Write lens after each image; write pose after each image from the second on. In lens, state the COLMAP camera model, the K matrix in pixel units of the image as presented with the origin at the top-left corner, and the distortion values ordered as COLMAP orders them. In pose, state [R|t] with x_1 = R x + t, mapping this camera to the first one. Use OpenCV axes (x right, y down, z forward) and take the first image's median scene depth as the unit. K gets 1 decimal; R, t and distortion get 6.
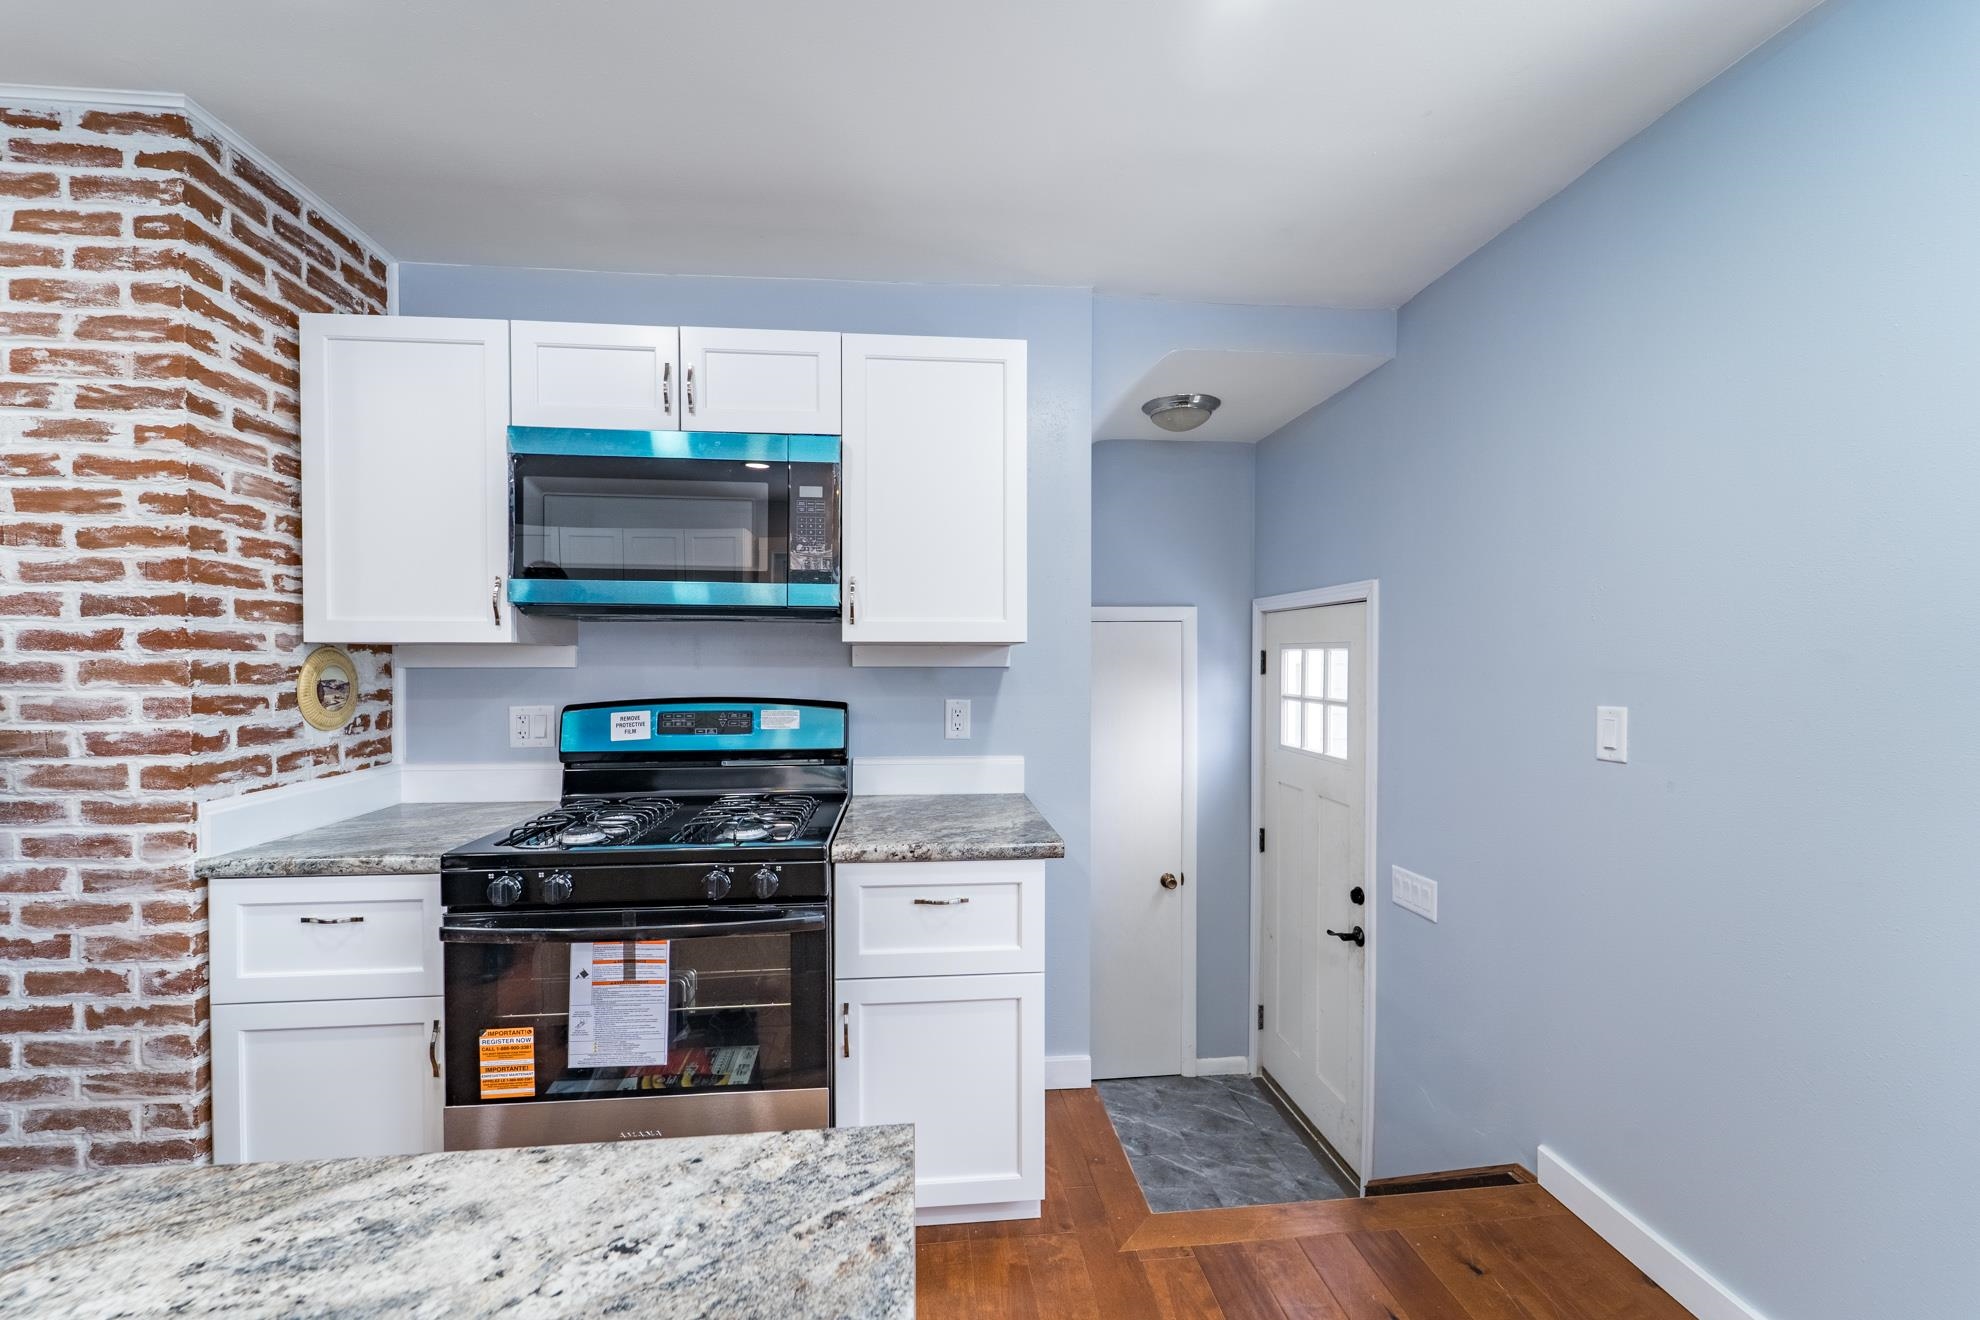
lens RADIAL K [[792.6, 0, 991.0], [0, 792.6, 671.6], [0, 0, 1]] dist [-0.000942, -0.000511]
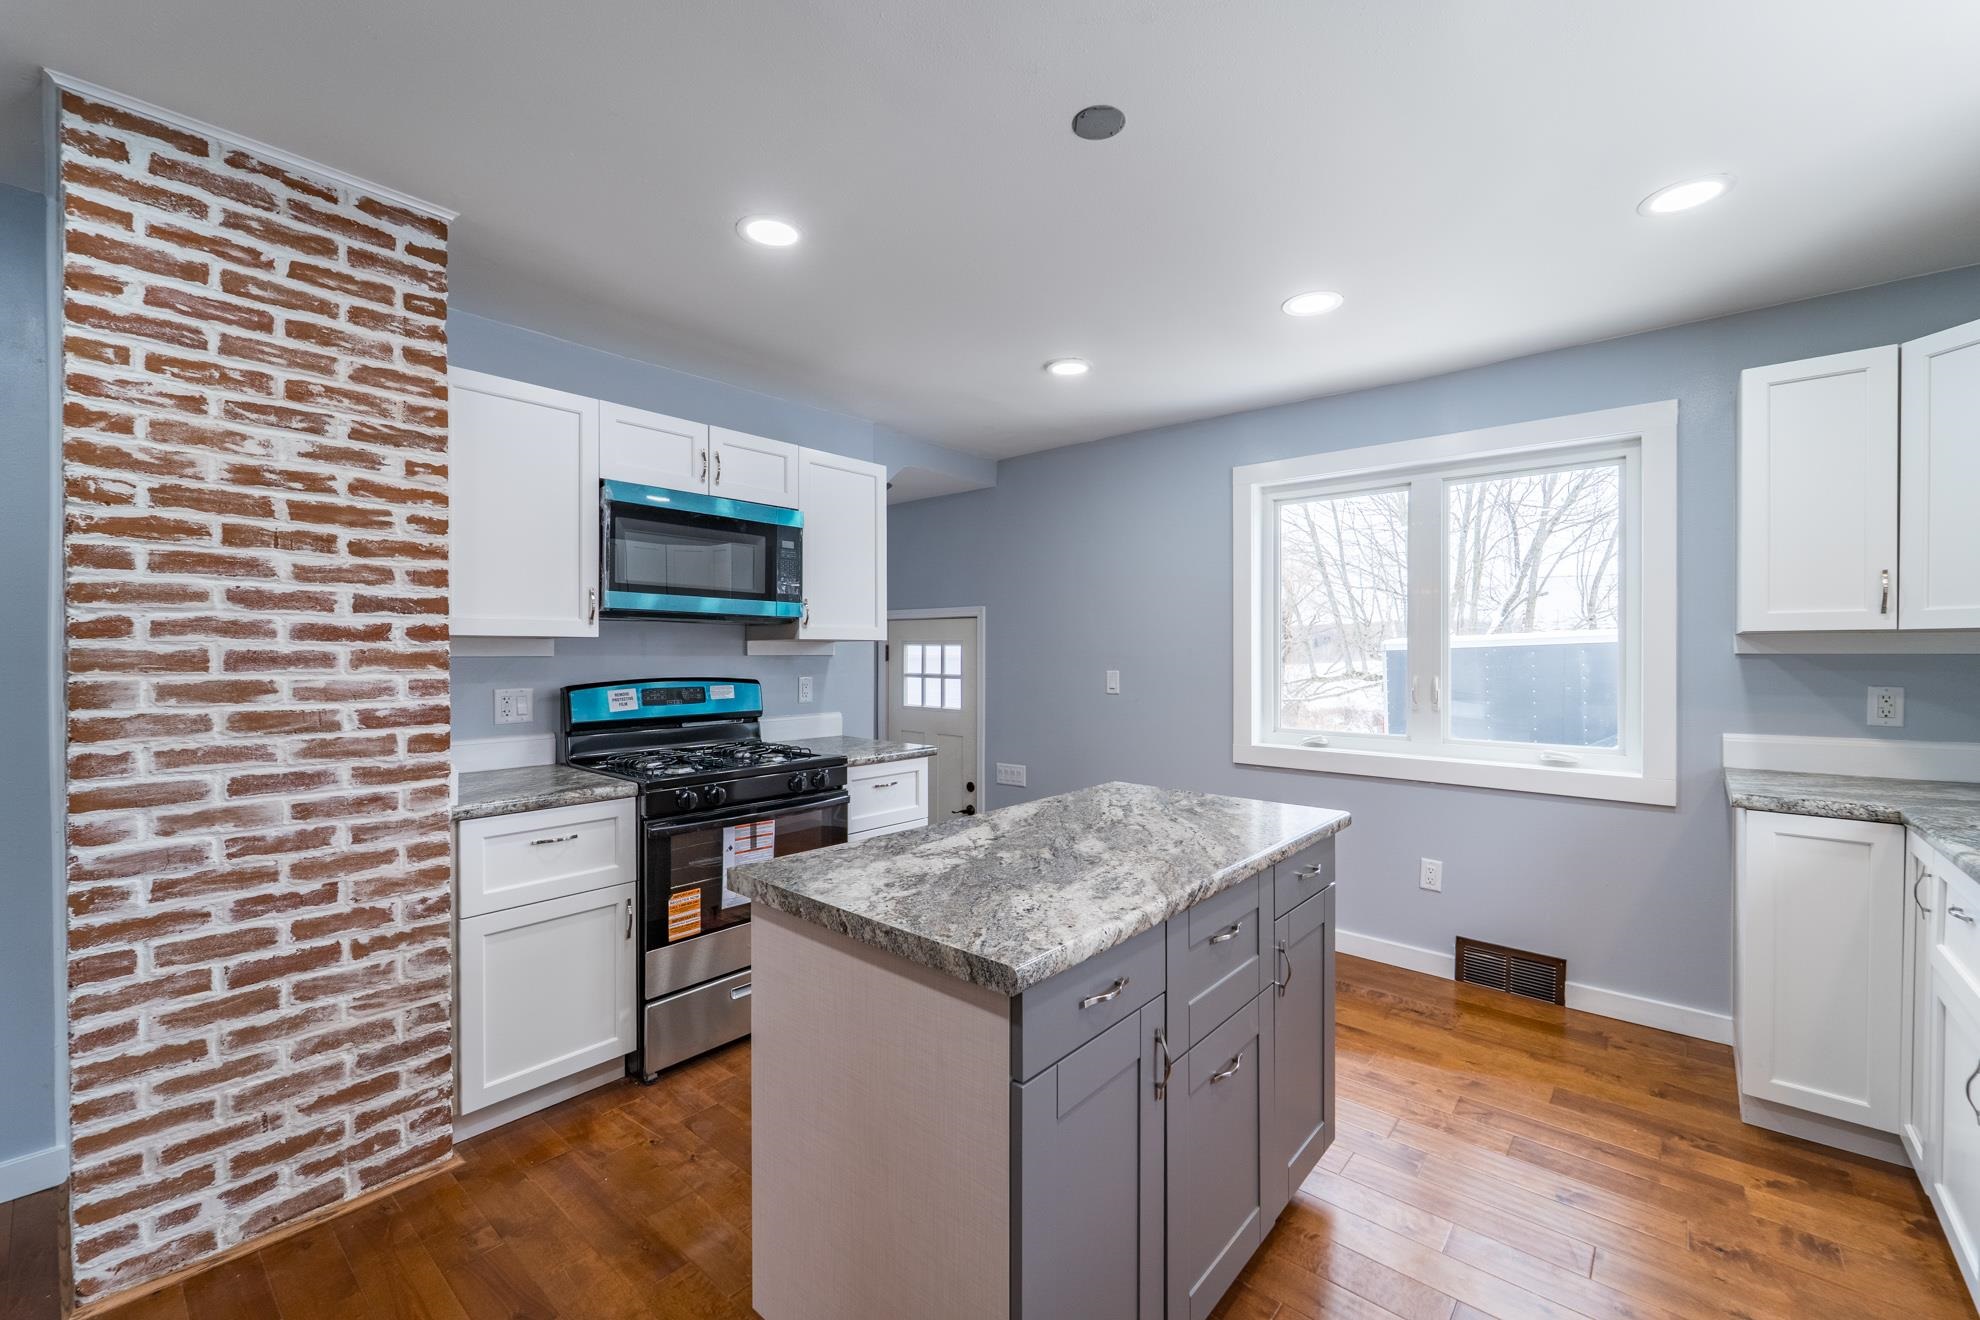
lens RADIAL K [[803.3, 0, 979.0], [0, 803.3, 660.5], [0, 0, 1]] dist [-0.000413, -0.000367]
pose [[0.728966, -0.006885, 0.684515, -1.011860], [0.010695, 0.999942, -0.001331, 0.011166], [-0.684466, 0.008291, 0.728998, -0.418087]]
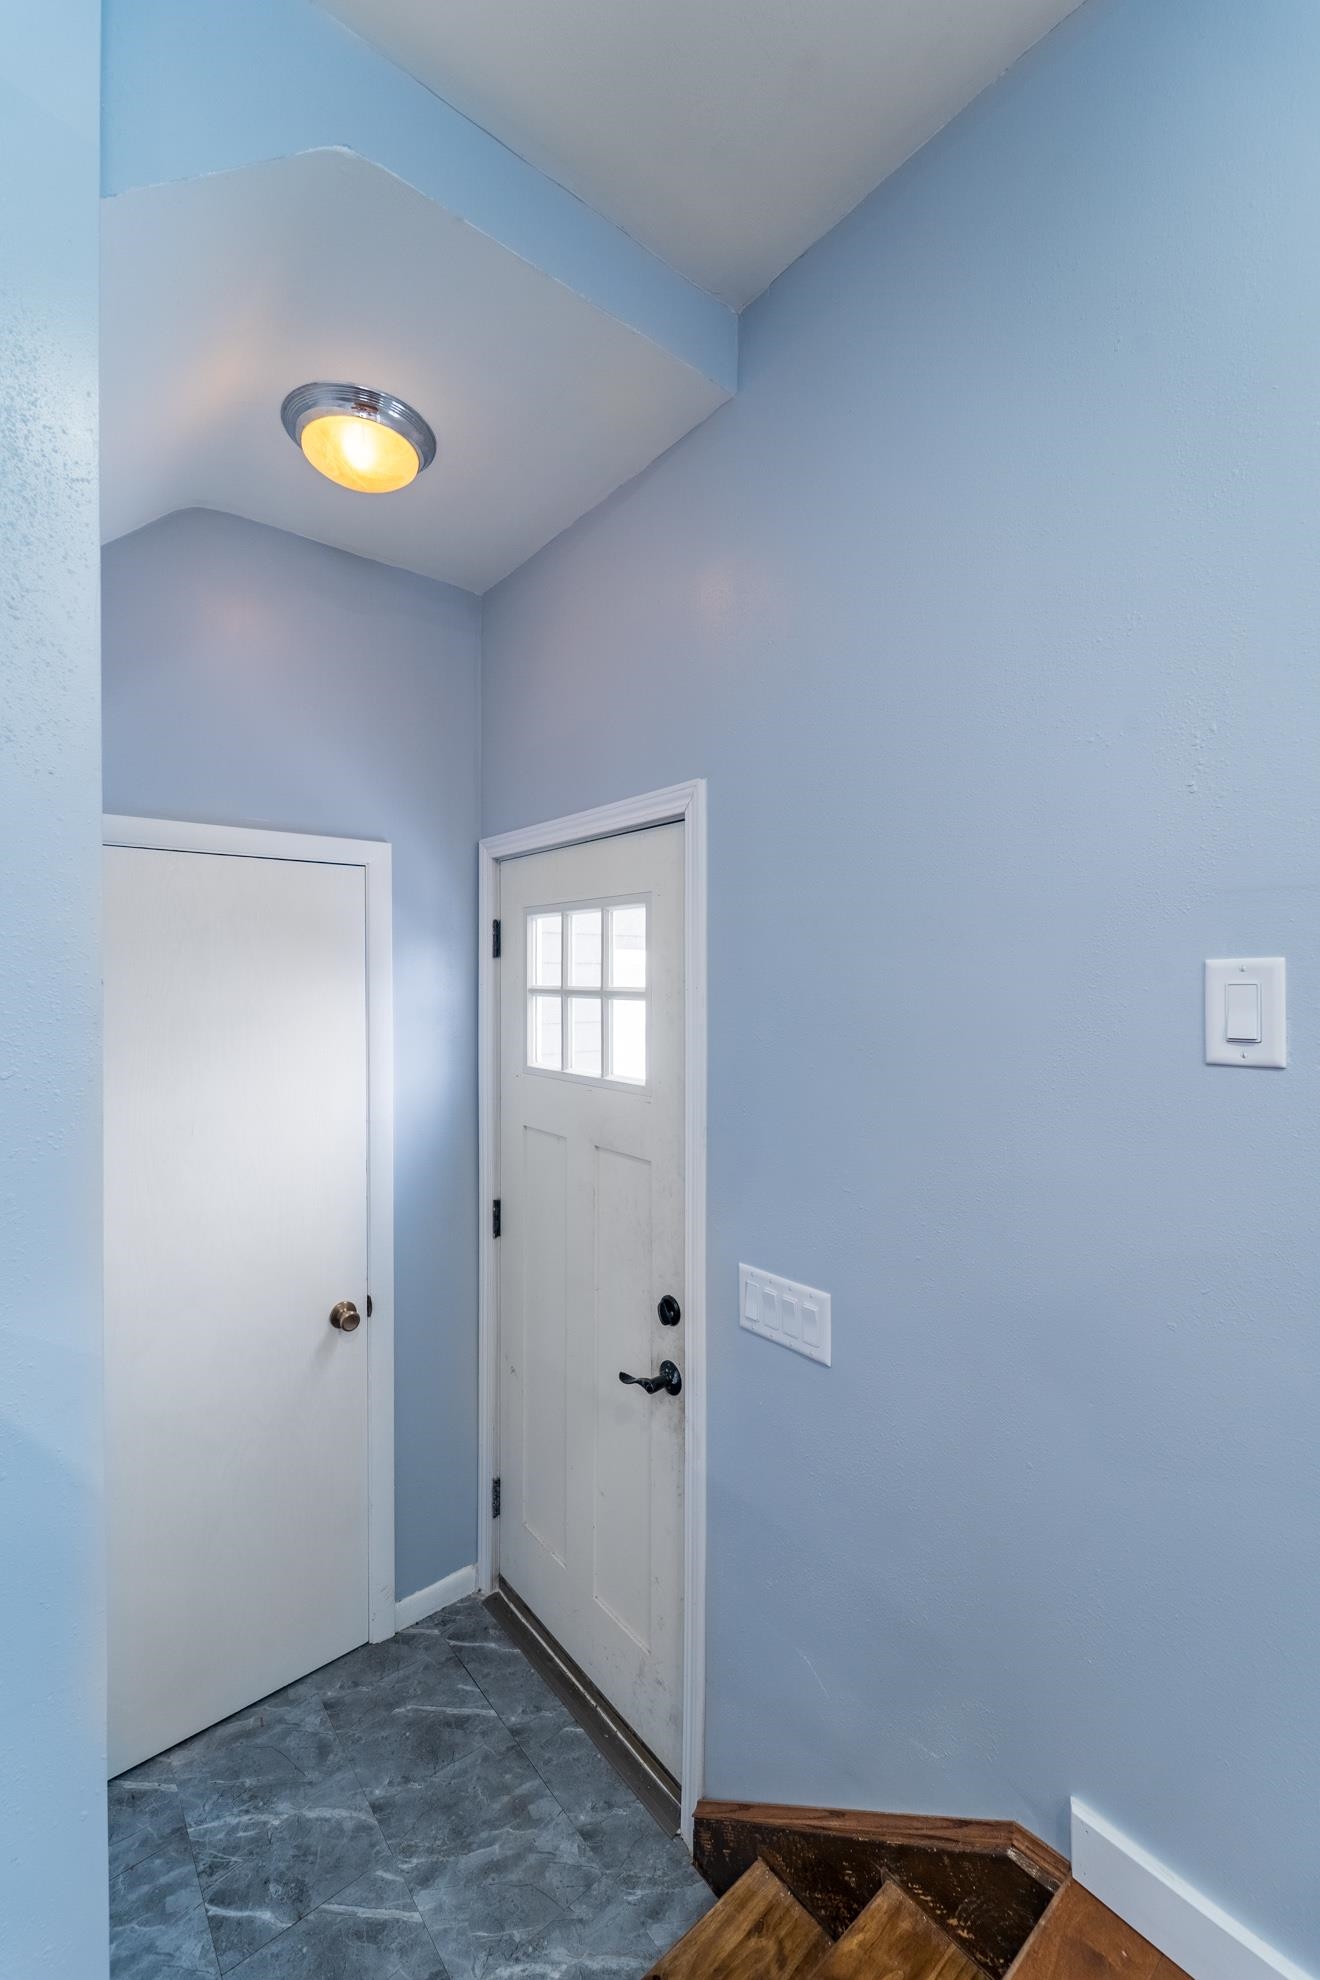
lens RADIAL K [[816.4, 0, 633.2], [0, 816.4, 982.2], [0, 0, 1]] dist [0.001510, -0.000143]
pose [[0.847718, -0.003080, 0.530438, 0.154262], [0.009998, 0.999898, -0.010171, 0.053766], [-0.530352, 0.013925, 0.847663, 0.671804]]
